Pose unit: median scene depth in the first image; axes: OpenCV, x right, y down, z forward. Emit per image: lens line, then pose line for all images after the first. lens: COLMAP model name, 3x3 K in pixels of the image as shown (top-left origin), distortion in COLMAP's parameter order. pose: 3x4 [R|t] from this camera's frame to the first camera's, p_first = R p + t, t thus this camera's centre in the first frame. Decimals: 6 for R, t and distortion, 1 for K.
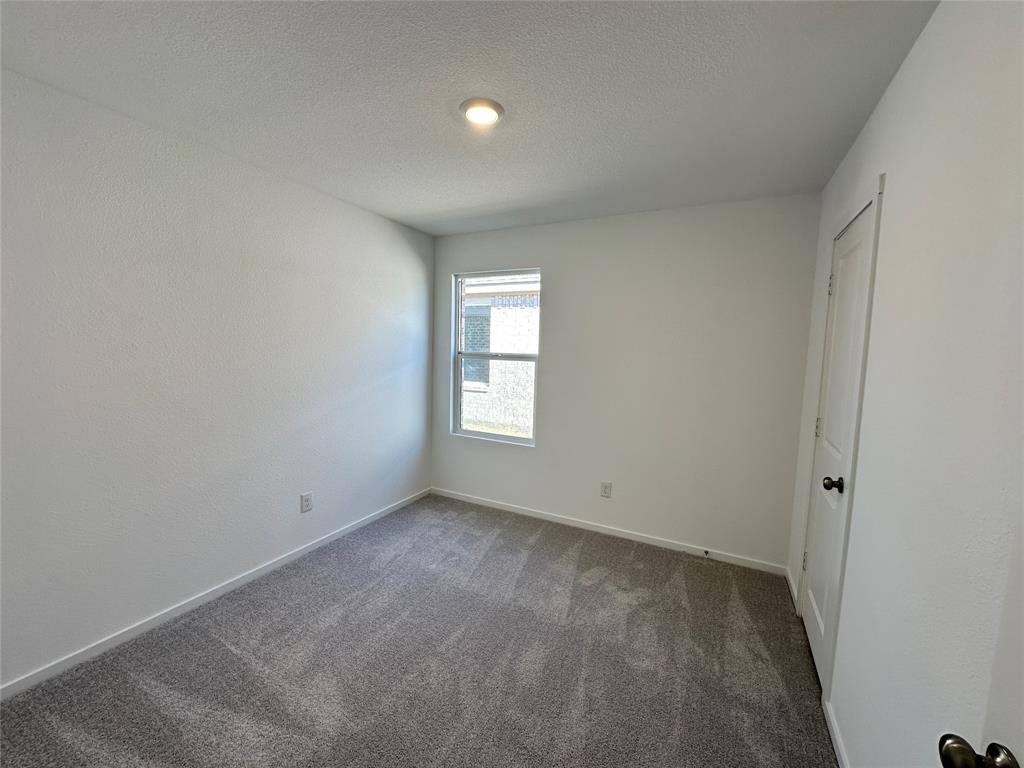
lens RADIAL K [[413.0, 0, 507.8], [0, 413.0, 381.6], [0, 0, 1]] dist [0.003709, 0.000288]
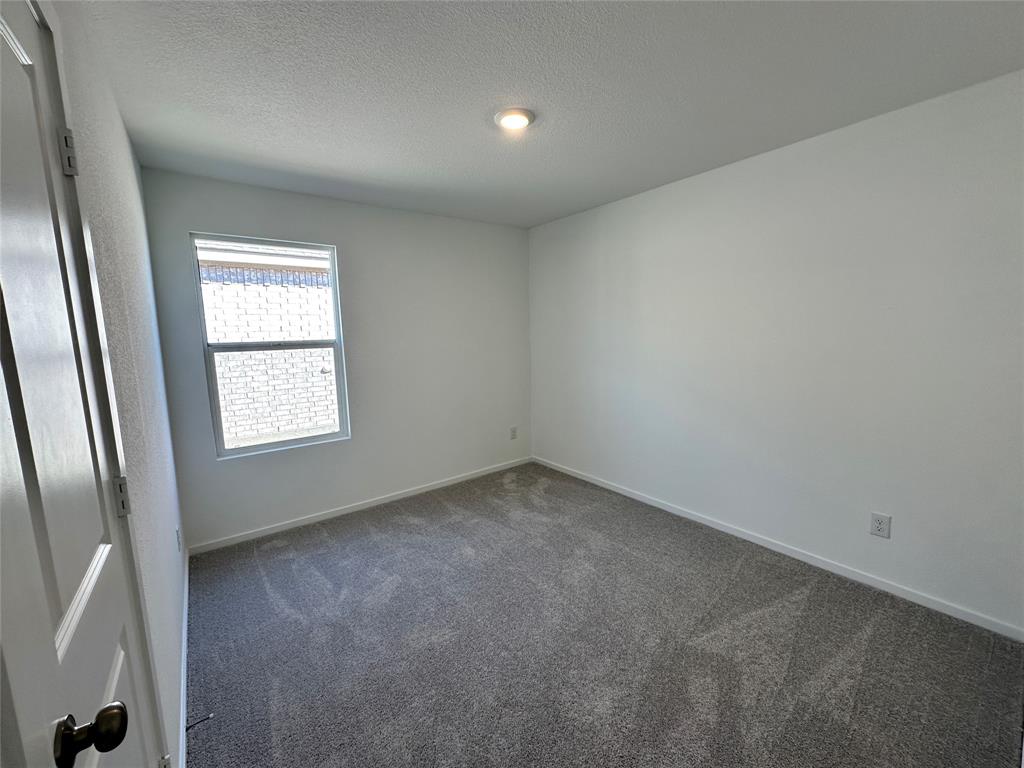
lens RADIAL K [[413.0, 0, 506.7], [0, 413.0, 382.3], [0, 0, 1]] dist [0.003709, 0.000288]
pose [[0.432367, -0.156917, 0.887939, -0.588537], [0.109984, 0.986566, 0.120791, -0.040456], [-0.894965, 0.045433, 0.443817, 0.254563]]
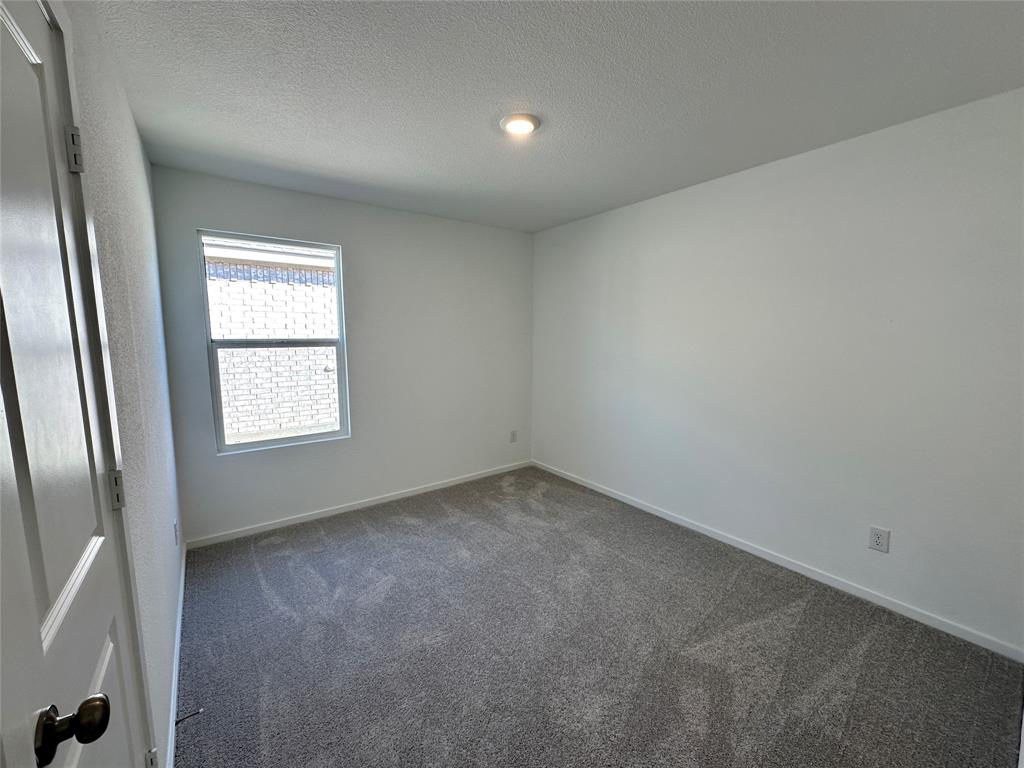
lens RADIAL K [[413.0, 0, 508.3], [0, 413.0, 381.9], [0, 0, 1]] dist [0.003709, 0.000288]
pose [[0.444038, -0.139357, 0.885104, -0.585216], [0.085579, 0.989911, 0.112925, -0.041107], [-0.891911, 0.025604, 0.451485, 0.245164]]
